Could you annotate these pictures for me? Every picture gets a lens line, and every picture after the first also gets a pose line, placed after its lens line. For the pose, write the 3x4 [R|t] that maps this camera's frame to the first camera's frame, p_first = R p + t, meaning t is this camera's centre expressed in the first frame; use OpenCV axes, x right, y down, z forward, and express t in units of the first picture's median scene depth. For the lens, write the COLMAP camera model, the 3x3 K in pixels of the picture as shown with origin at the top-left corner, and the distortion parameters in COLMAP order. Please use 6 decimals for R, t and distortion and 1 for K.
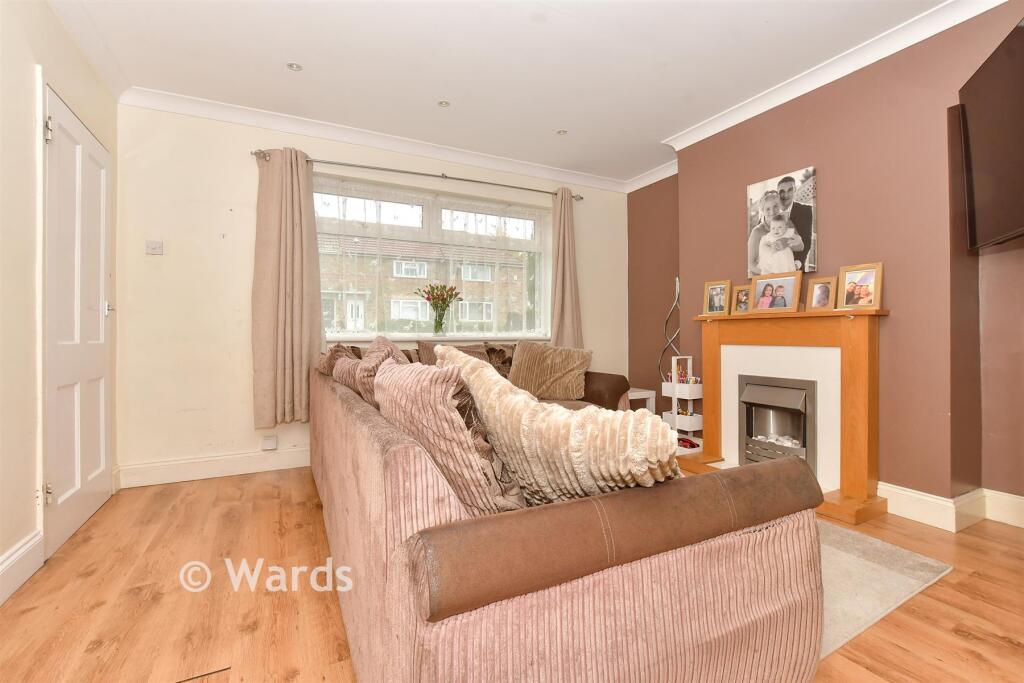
lens RADIAL K [[461.8, 0, 512.0], [0, 461.8, 341.5], [0, 0, 1]] dist [-0.001620, -0.000295]
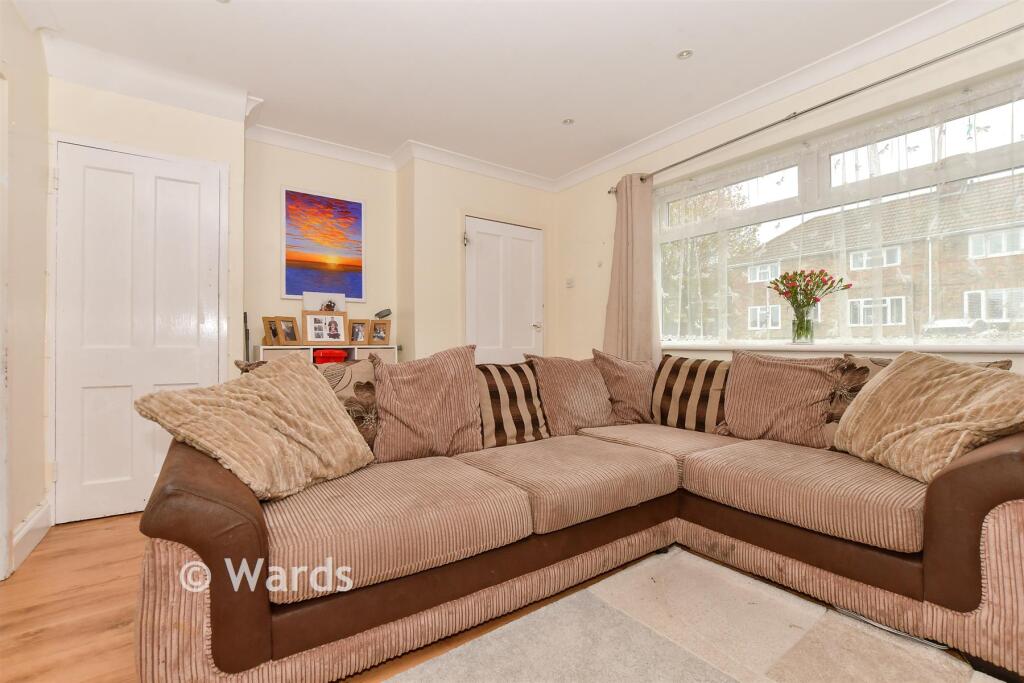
lens RADIAL K [[461.8, 0, 512.0], [0, 461.8, 341.5], [0, 0, 1]] dist [-0.001620, -0.000295]
pose [[0.152884, -0.002019, -0.988242, 0.474583], [-0.009332, 0.999950, -0.003487, -0.008879], [0.988200, 0.009756, 0.152857, 0.464420]]
